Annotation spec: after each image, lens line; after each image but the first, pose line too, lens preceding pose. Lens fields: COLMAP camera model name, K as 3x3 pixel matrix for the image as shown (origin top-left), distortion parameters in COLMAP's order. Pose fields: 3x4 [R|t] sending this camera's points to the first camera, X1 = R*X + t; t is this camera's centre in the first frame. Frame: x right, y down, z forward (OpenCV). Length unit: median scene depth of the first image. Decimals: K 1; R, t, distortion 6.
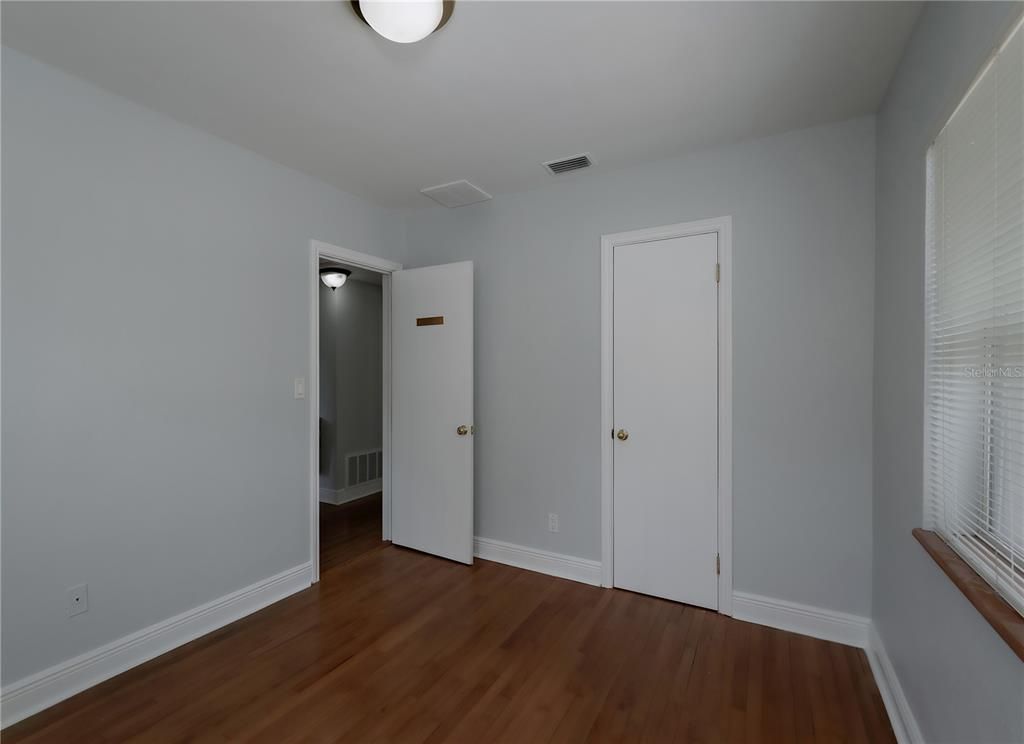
lens RADIAL K [[465.7, 0, 514.4], [0, 465.7, 366.9], [0, 0, 1]] dist [-0.000986, 0.000043]
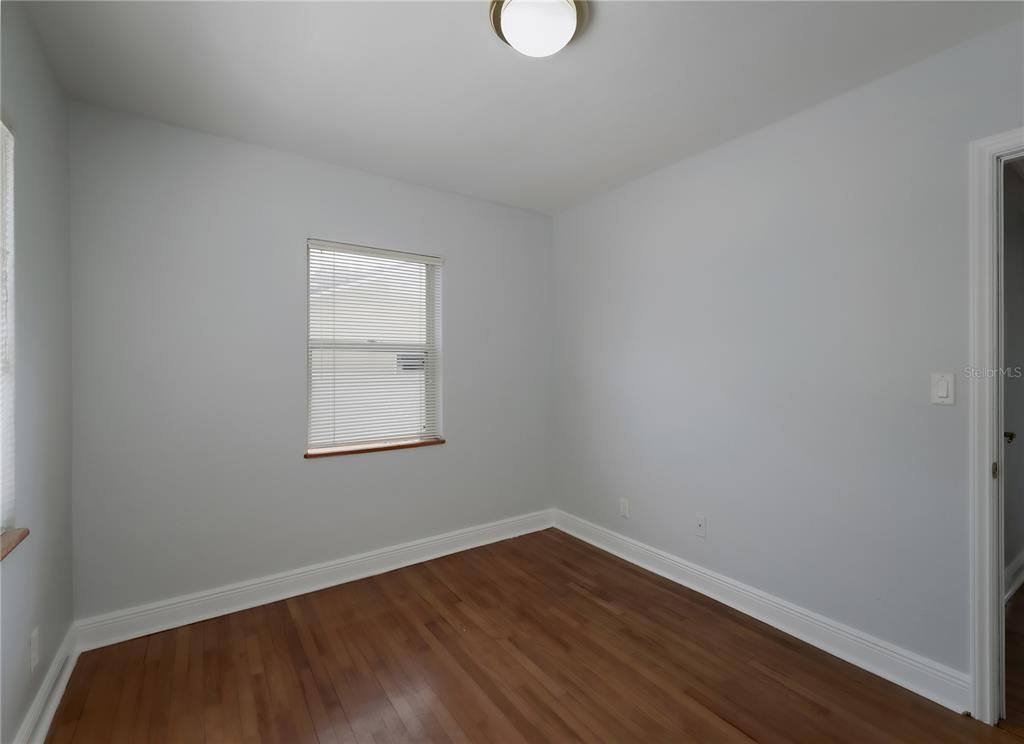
lens RADIAL K [[465.7, 0, 514.4], [0, 465.7, 366.9], [0, 0, 1]] dist [-0.000986, 0.000043]
pose [[-0.449380, -0.002392, -0.893338, 0.540419], [-0.000740, 0.999997, -0.002306, 0.026032], [0.893341, -0.000375, -0.449380, 1.082041]]
